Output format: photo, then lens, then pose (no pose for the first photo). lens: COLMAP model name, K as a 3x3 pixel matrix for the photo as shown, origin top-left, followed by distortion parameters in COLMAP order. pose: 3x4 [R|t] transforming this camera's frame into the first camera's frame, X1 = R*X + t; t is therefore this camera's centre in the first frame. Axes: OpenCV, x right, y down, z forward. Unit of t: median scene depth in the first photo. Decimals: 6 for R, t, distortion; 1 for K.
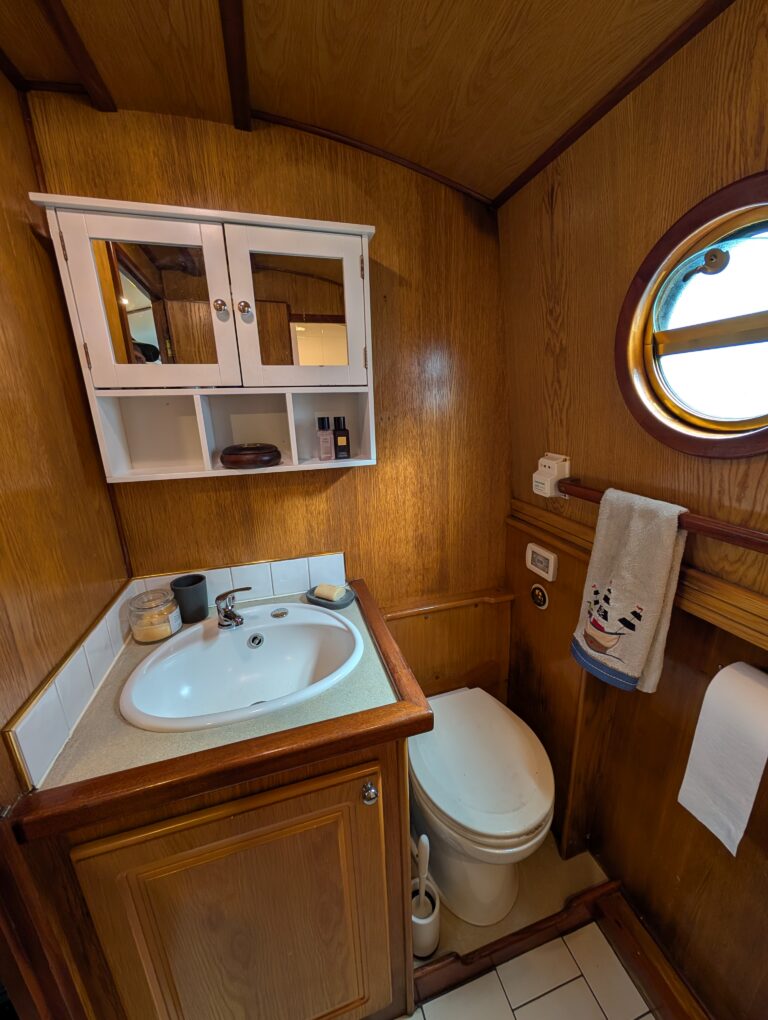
lens RADIAL K [[382.6, 0, 388.8], [0, 382.6, 512.0], [0, 0, 1]] dist [-0.001164, 0.000304]
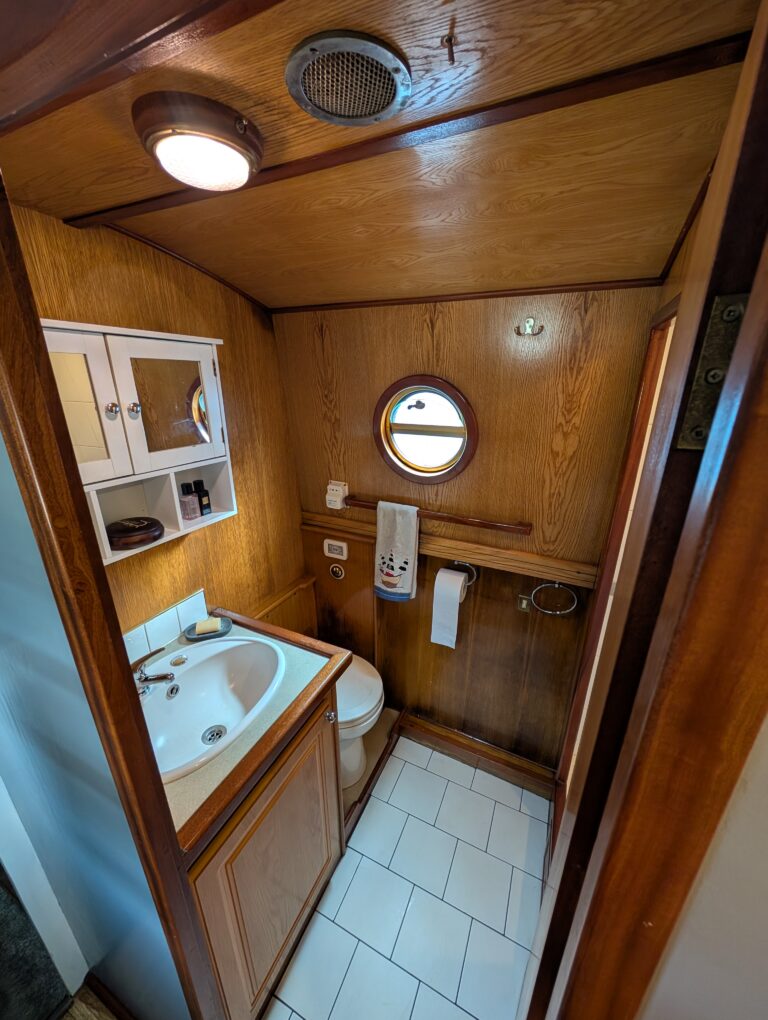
lens RADIAL K [[382.6, 0, 388.8], [0, 382.6, 512.0], [0, 0, 1]] dist [-0.001164, 0.000304]
pose [[0.660507, -0.214811, 0.719435, -0.647559], [0.175954, 0.975801, 0.129816, -0.216290], [-0.729911, 0.040843, 0.682321, -0.250560]]
